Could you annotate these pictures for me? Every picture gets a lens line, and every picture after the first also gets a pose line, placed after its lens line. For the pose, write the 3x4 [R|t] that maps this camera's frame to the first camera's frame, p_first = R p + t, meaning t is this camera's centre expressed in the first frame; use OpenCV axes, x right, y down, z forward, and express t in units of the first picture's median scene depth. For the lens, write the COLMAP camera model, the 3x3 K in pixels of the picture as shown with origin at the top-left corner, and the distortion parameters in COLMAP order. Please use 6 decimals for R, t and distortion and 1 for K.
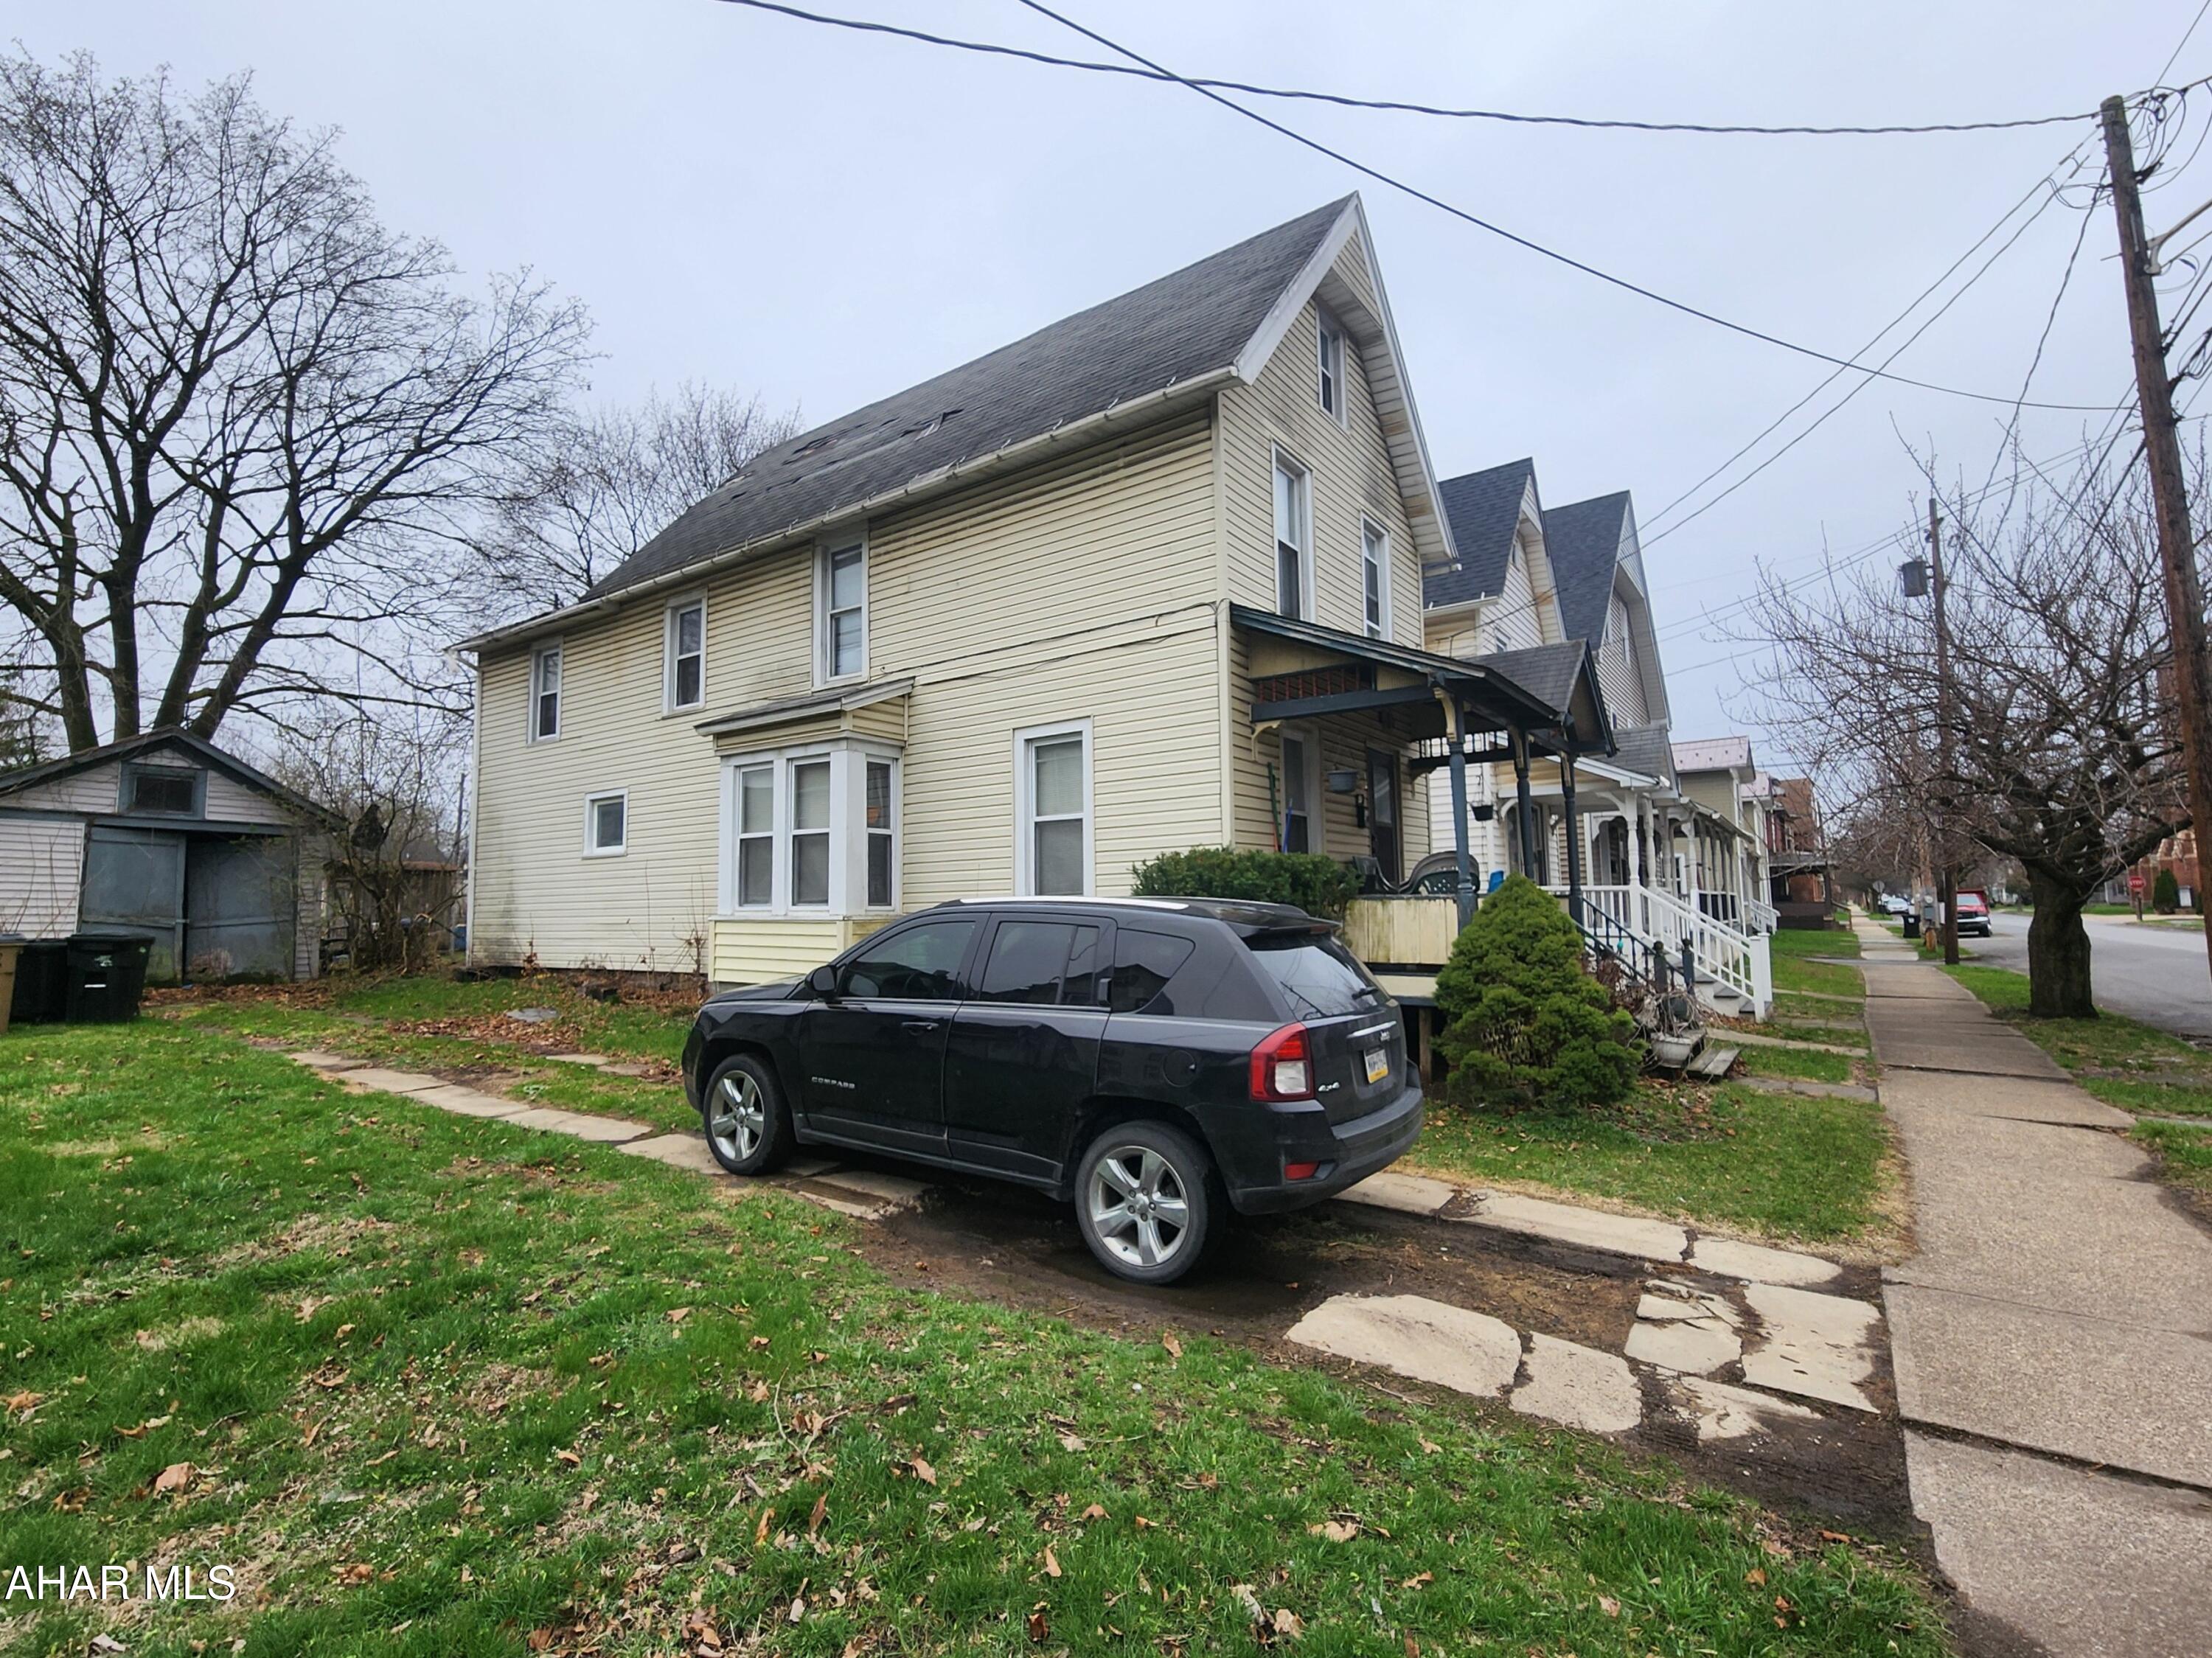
lens RADIAL K [[972.2, 0, 1050.5], [0, 972.2, 831.5], [0, 0, 1]] dist [0.002159, -0.001558]
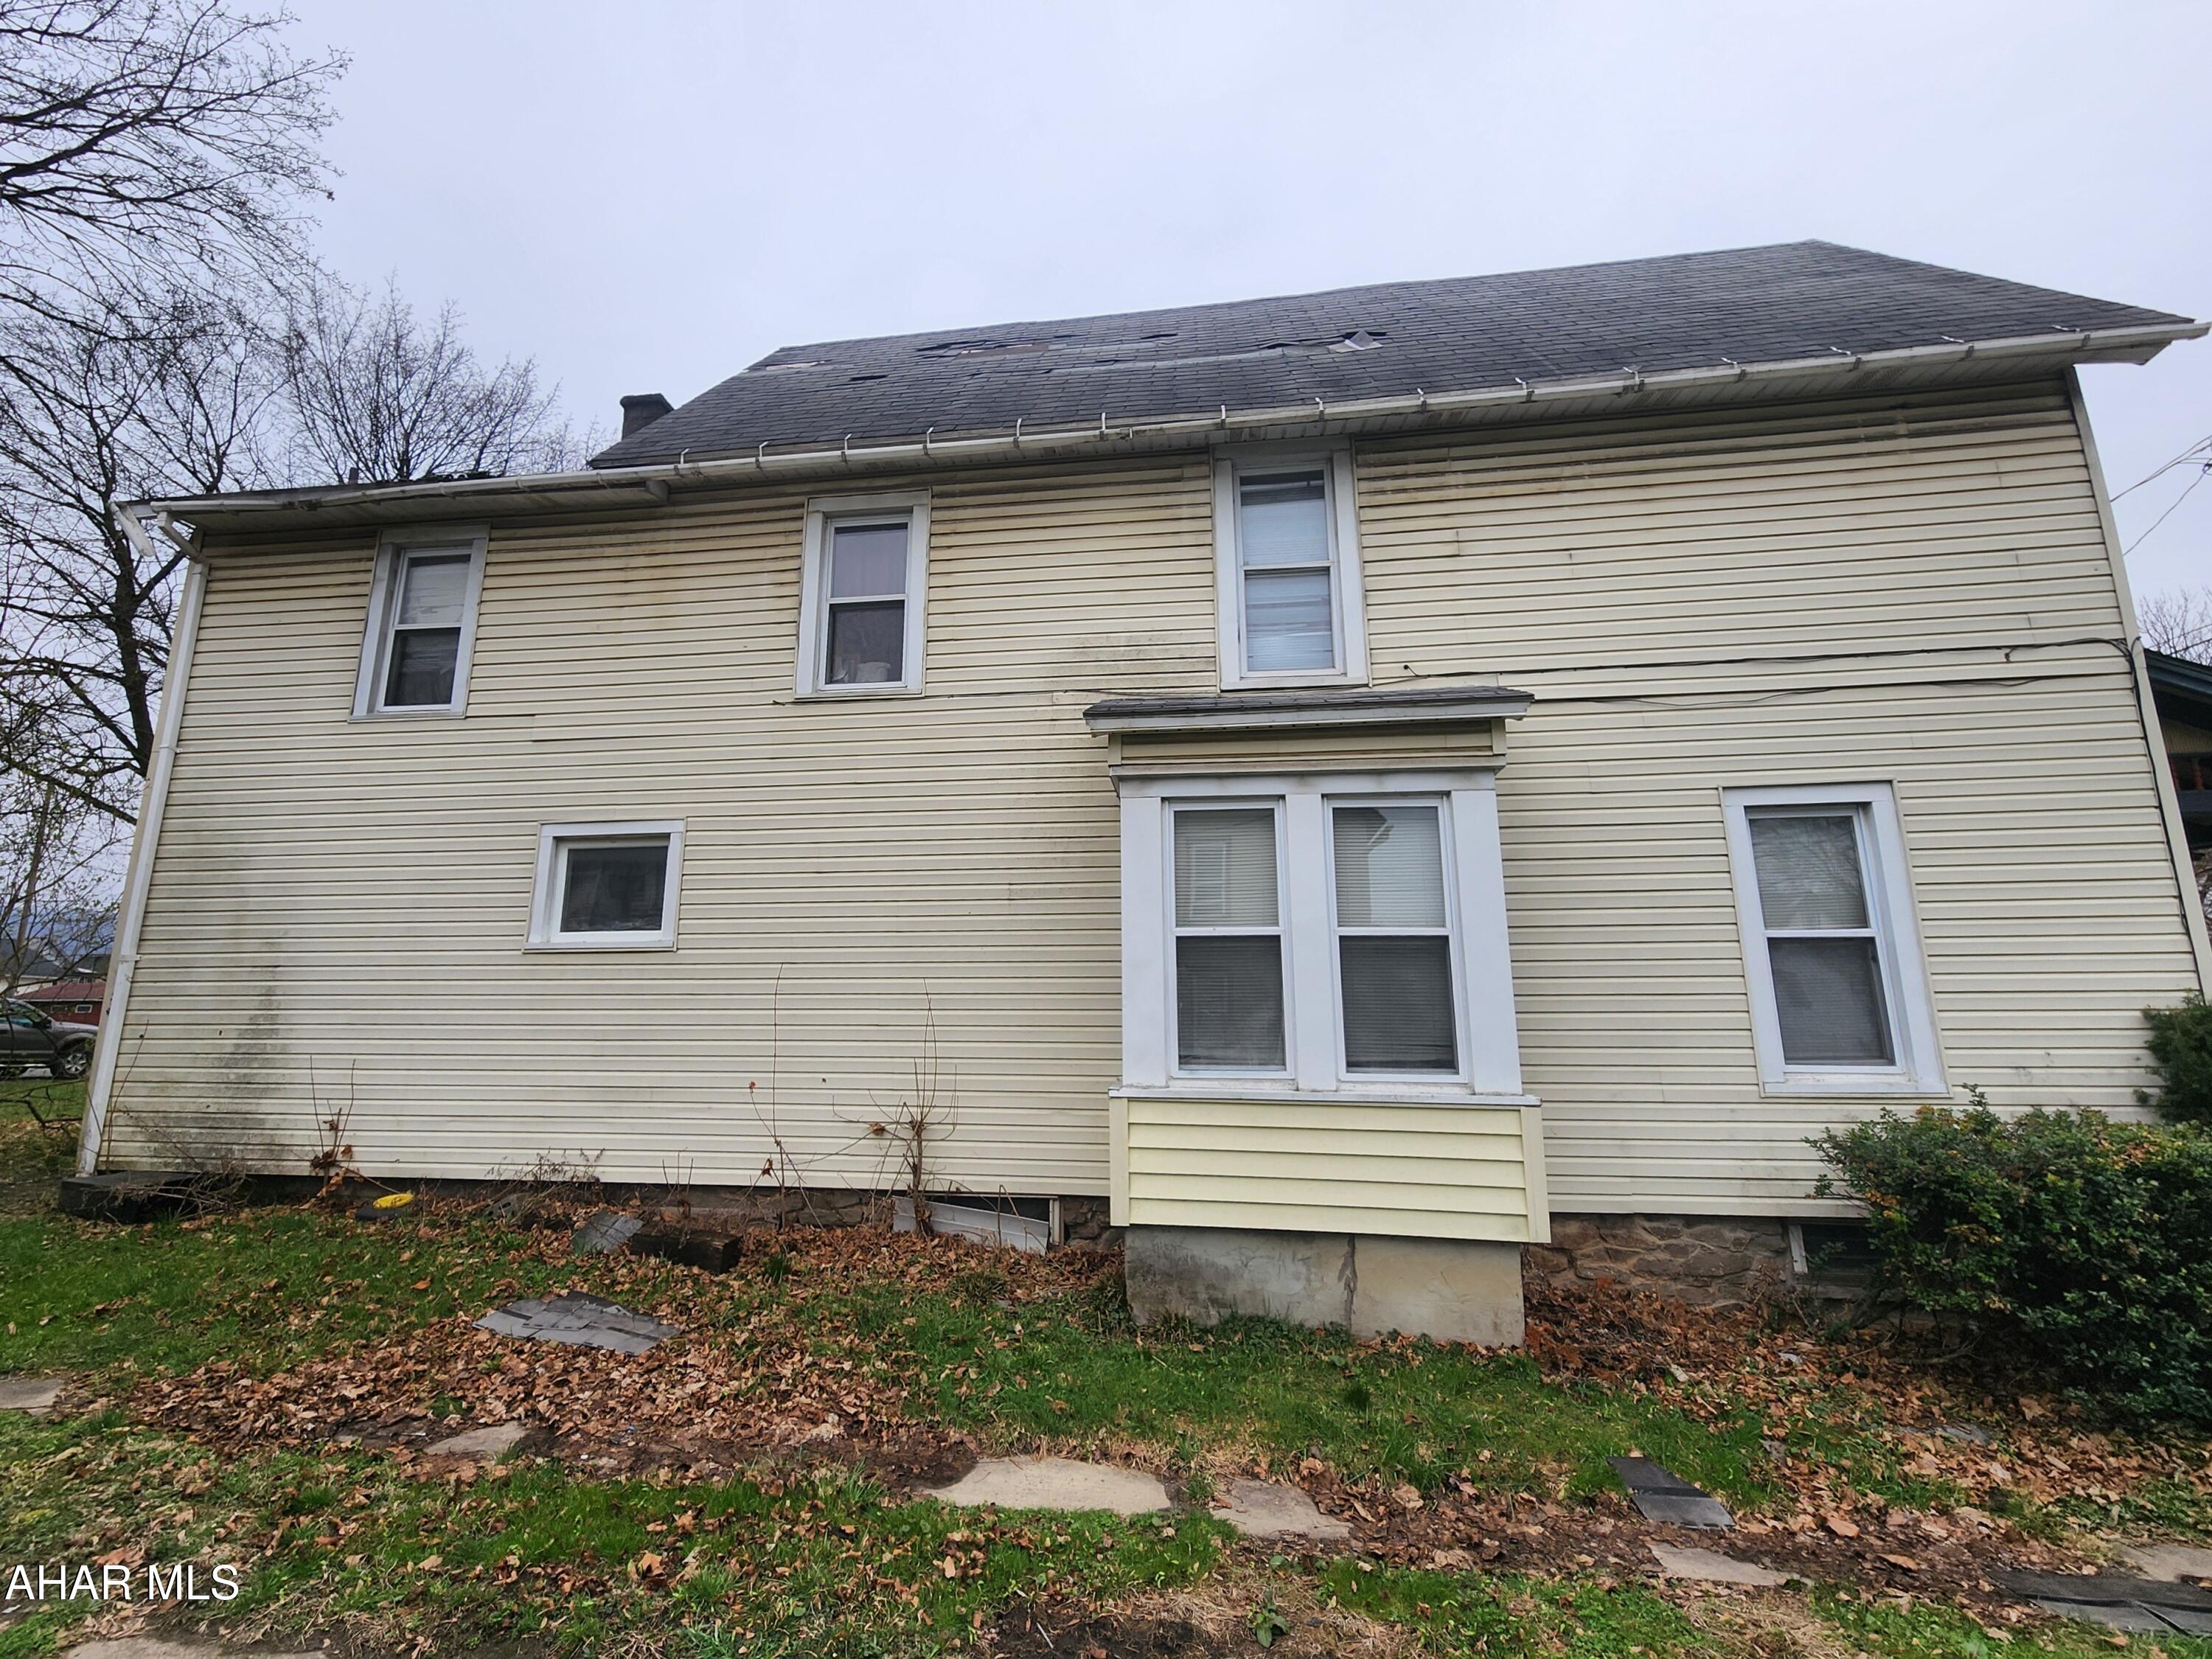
lens RADIAL K [[972.2, 0, 1100.7], [0, 972.2, 830.8], [0, 0, 1]] dist [0.002159, -0.001558]
pose [[0.890237, 0.112308, 0.441435, -0.474203], [-0.054716, 0.988477, -0.141139, 0.022943], [-0.452199, 0.101493, 0.886124, 0.445117]]
